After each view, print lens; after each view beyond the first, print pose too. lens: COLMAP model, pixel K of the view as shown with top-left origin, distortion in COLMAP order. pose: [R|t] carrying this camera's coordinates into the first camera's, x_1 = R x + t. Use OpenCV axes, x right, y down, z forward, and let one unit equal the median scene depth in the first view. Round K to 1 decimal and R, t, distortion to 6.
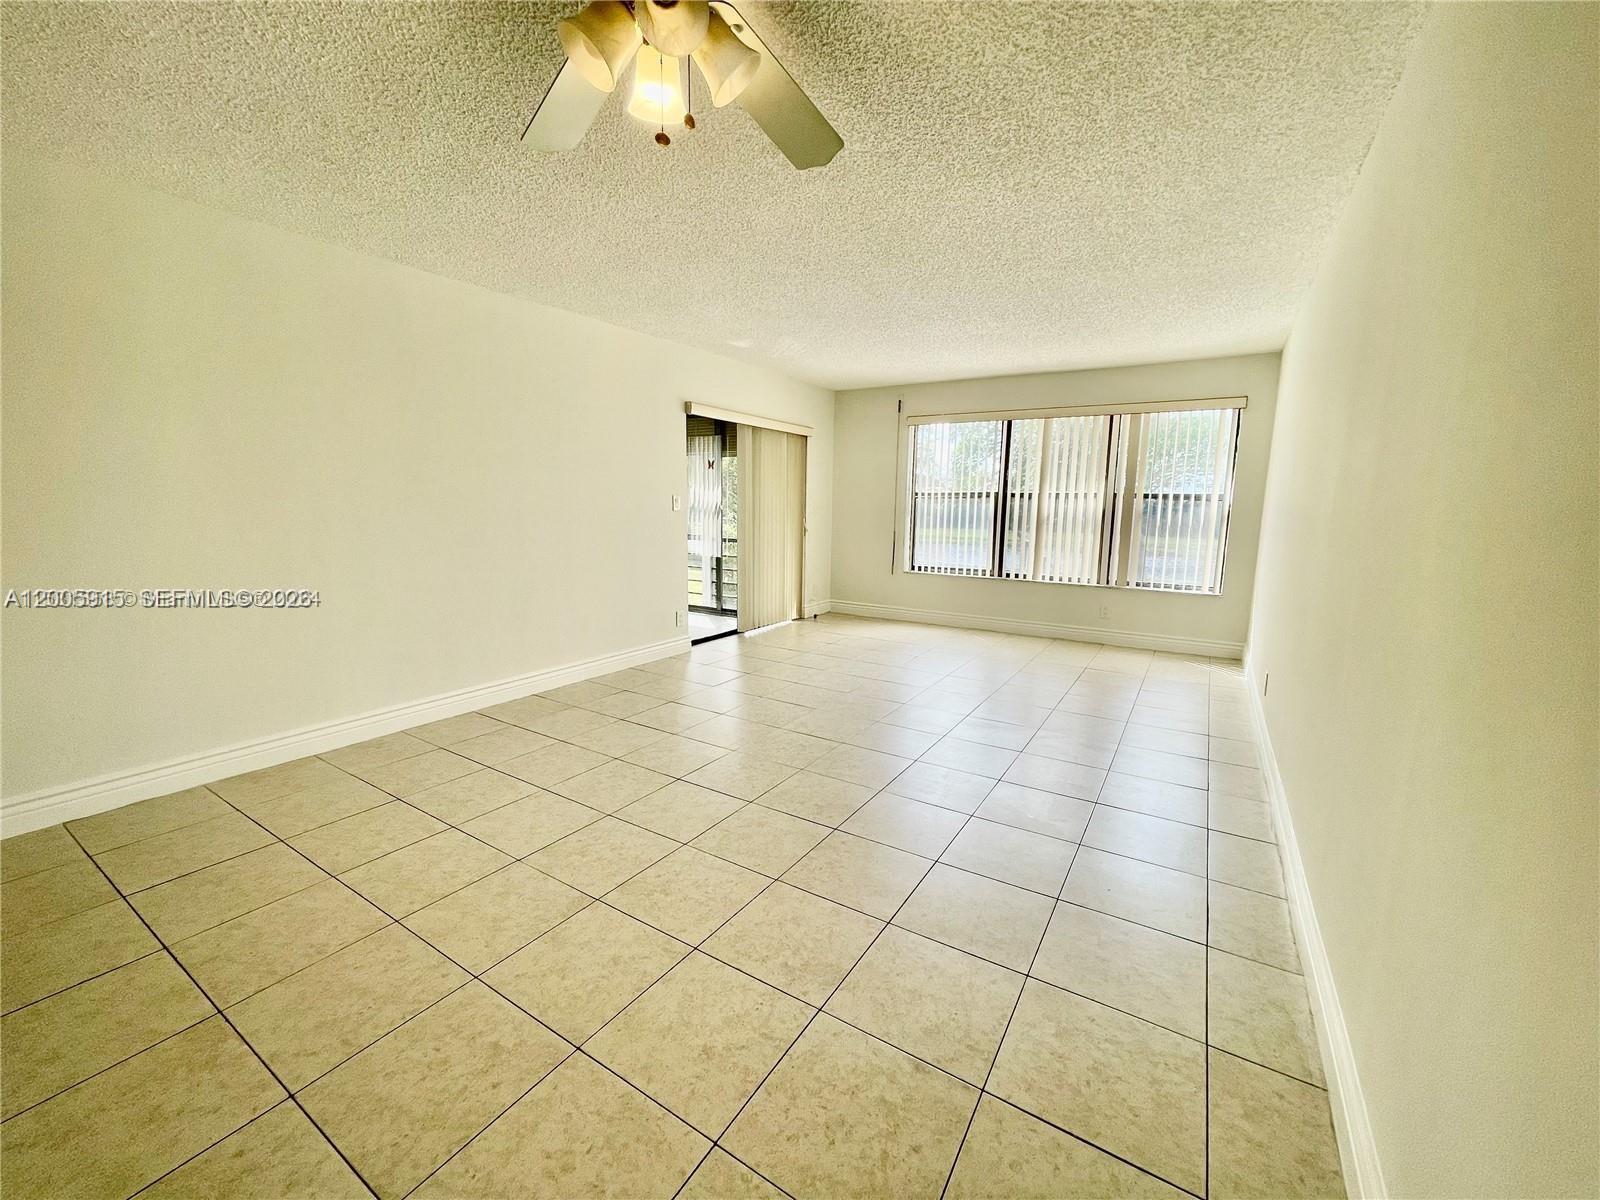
lens RADIAL K [[638.6, 0, 808.3], [0, 638.6, 608.0], [0, 0, 1]] dist [-0.001318, -0.000750]
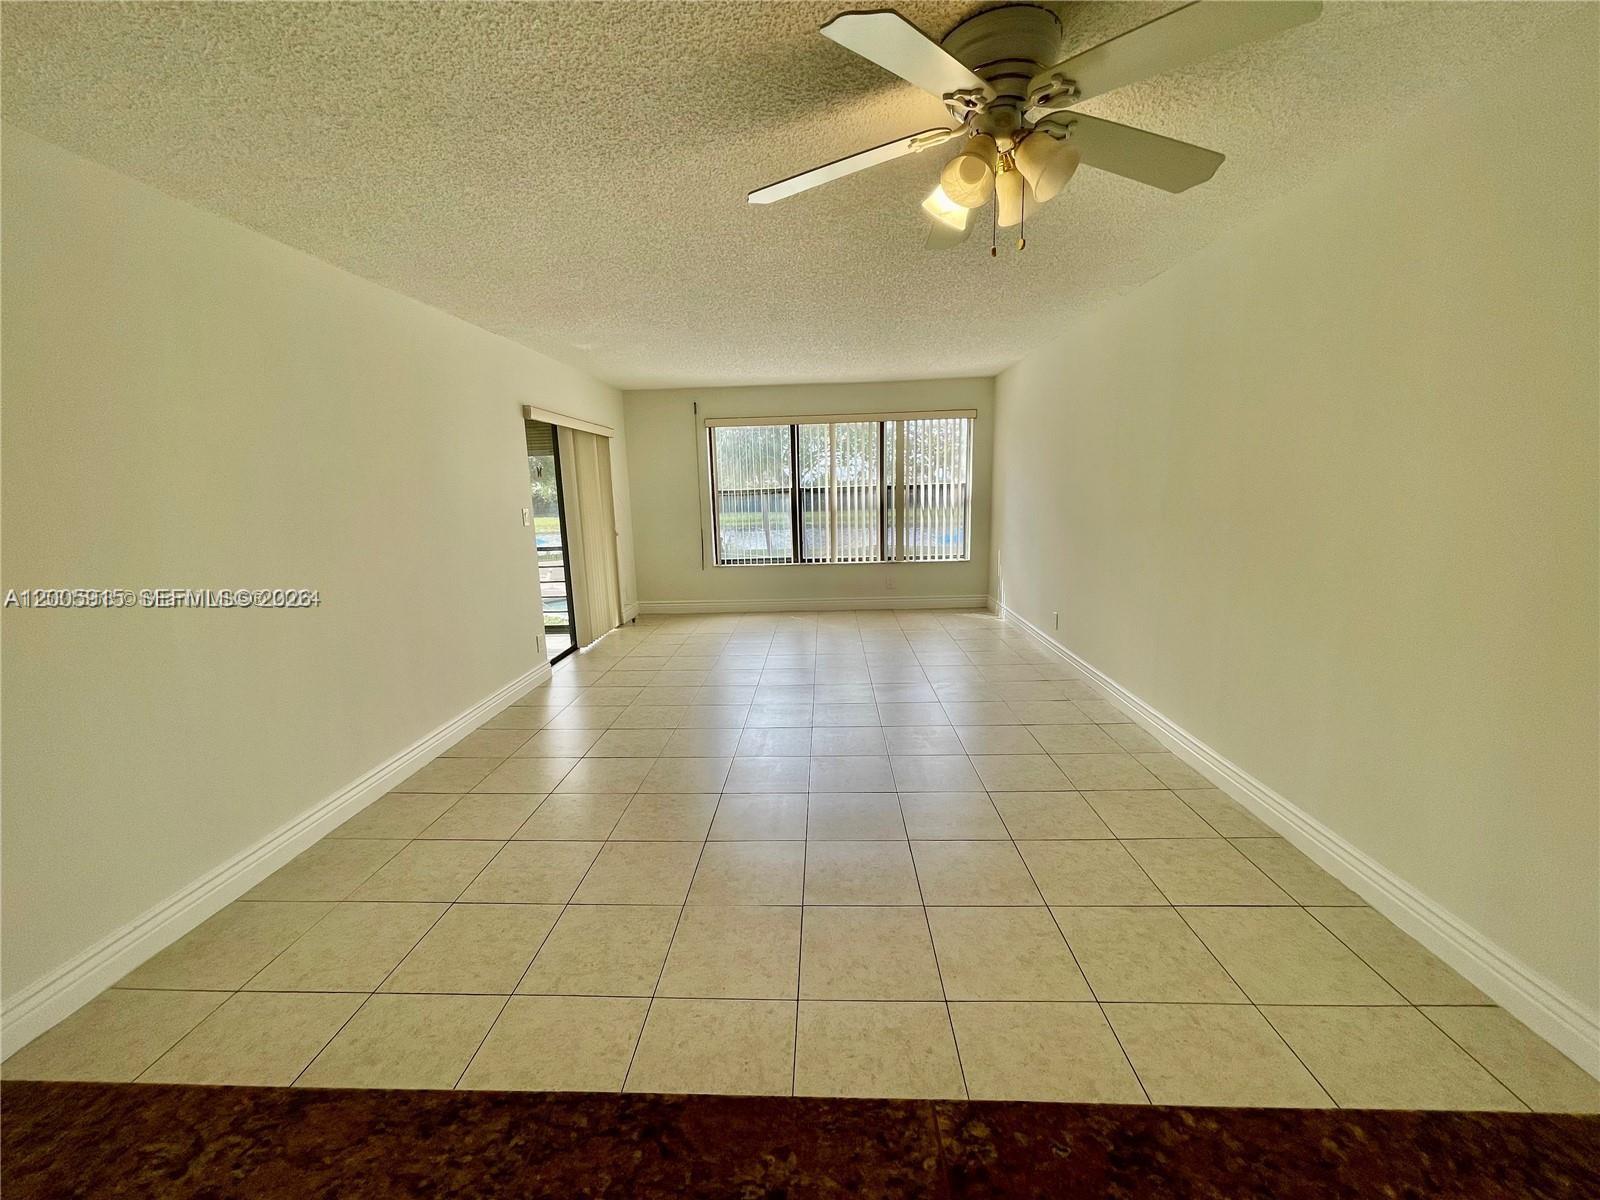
lens RADIAL K [[638.6, 0, 791.4], [0, 638.6, 596.9], [0, 0, 1]] dist [-0.001318, -0.000750]
pose [[0.867909, -0.122816, 0.481301, -0.285528], [0.120799, 0.992049, 0.035314, -0.033018], [-0.481811, 0.027491, 0.875844, 0.023915]]
